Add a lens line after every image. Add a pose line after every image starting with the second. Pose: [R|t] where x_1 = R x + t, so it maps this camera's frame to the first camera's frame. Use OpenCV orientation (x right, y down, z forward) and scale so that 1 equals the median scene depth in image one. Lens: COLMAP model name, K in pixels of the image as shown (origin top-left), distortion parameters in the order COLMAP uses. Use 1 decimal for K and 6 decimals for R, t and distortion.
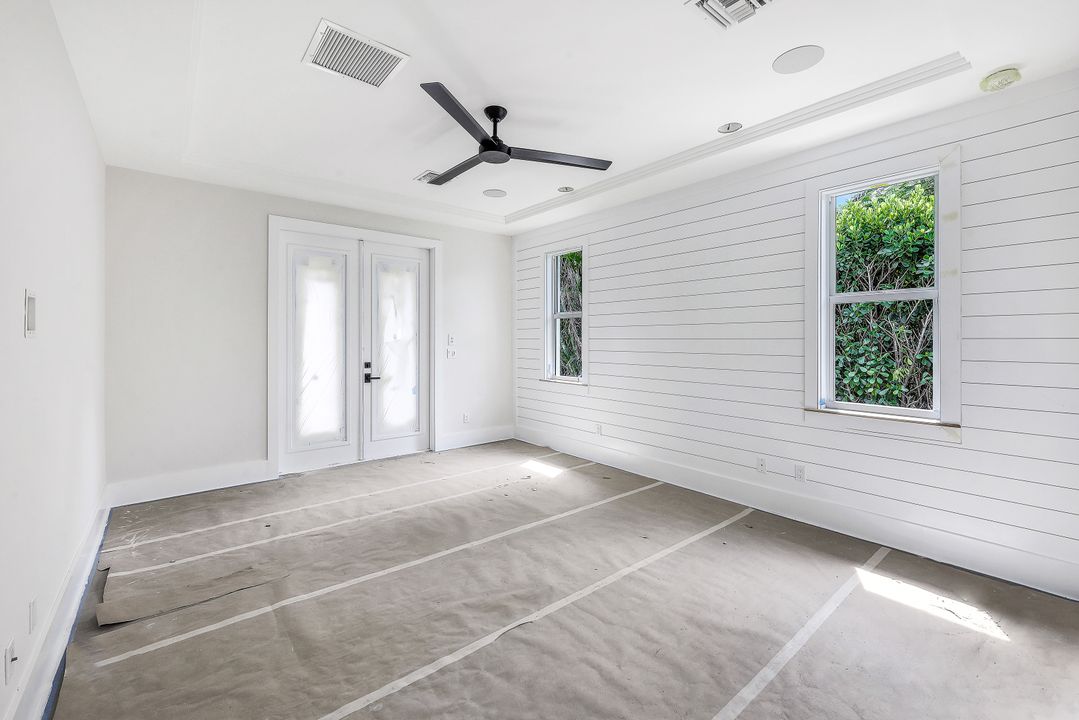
lens RADIAL K [[439.5, 0, 529.0], [0, 439.5, 337.8], [0, 0, 1]] dist [-0.003361, -0.000075]
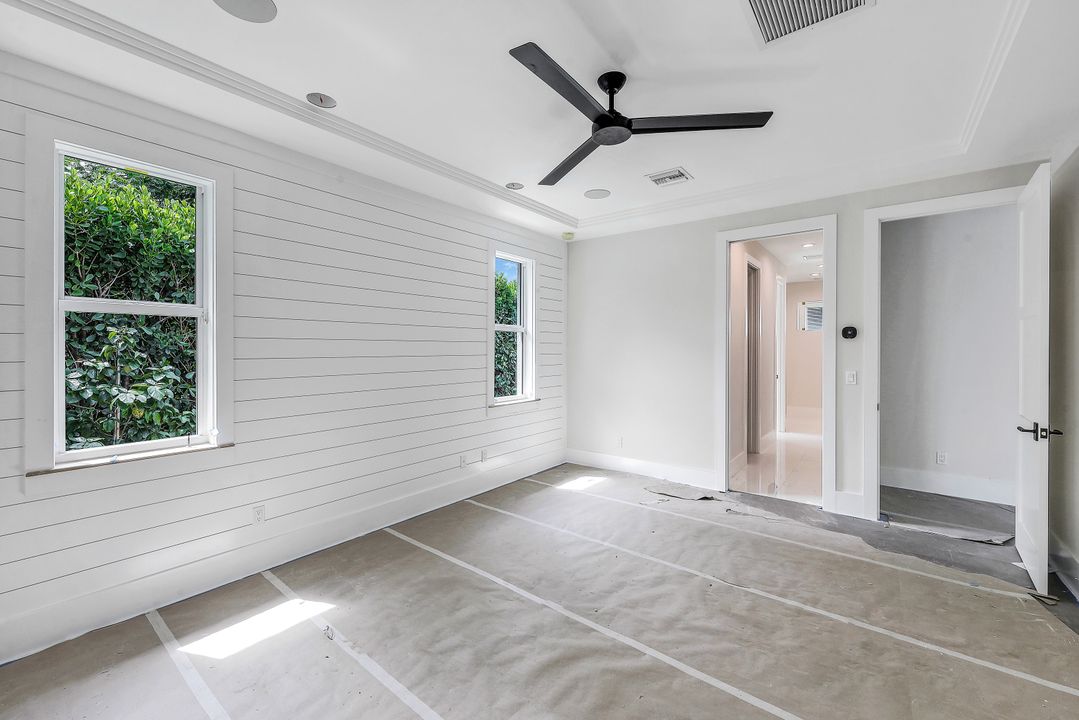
lens RADIAL K [[439.5, 0, 538.9], [0, 439.5, 353.1], [0, 0, 1]] dist [-0.003361, -0.000075]
pose [[-0.218791, -0.003112, 0.975767, -0.720147], [0.002686, 0.999989, 0.003791, -0.009100], [-0.975768, 0.003451, -0.218780, 1.128584]]
